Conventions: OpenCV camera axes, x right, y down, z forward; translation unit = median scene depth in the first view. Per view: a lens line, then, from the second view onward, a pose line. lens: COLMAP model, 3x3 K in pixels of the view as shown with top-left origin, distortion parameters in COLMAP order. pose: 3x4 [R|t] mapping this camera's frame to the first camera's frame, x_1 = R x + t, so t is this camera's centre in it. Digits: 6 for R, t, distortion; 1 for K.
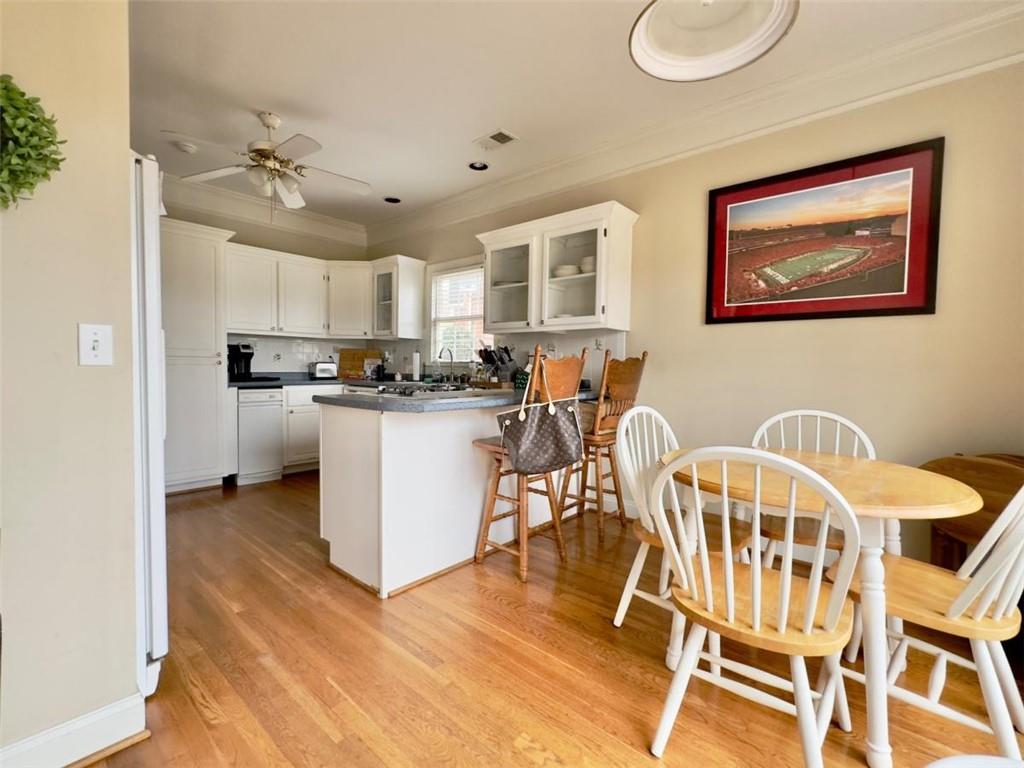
lens RADIAL K [[461.7, 0, 515.1], [0, 461.7, 388.5], [0, 0, 1]] dist [-0.000304, 0.000364]
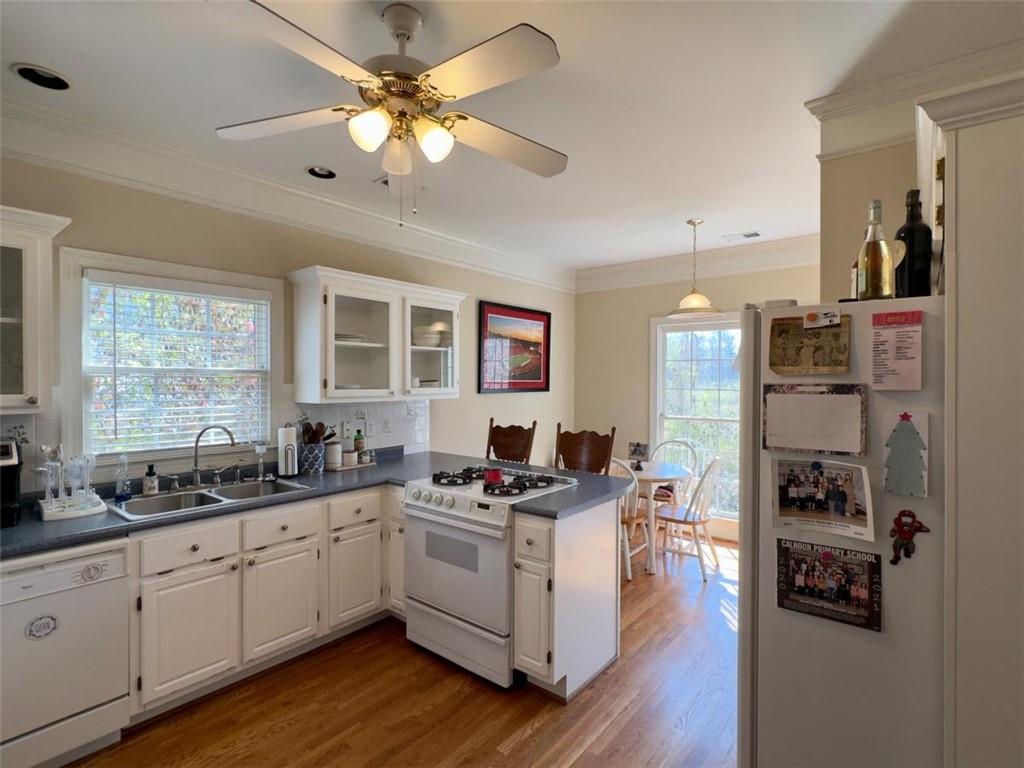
lens RADIAL K [[511.4, 0, 511.7], [0, 511.4, 382.2], [0, 0, 1]] dist [-0.003619, 0.000374]
pose [[-0.027628, -0.018546, 0.999446, -1.236509], [0.047960, 0.998652, 0.019857, -0.217732], [-0.998467, 0.048483, -0.026701, 1.026478]]
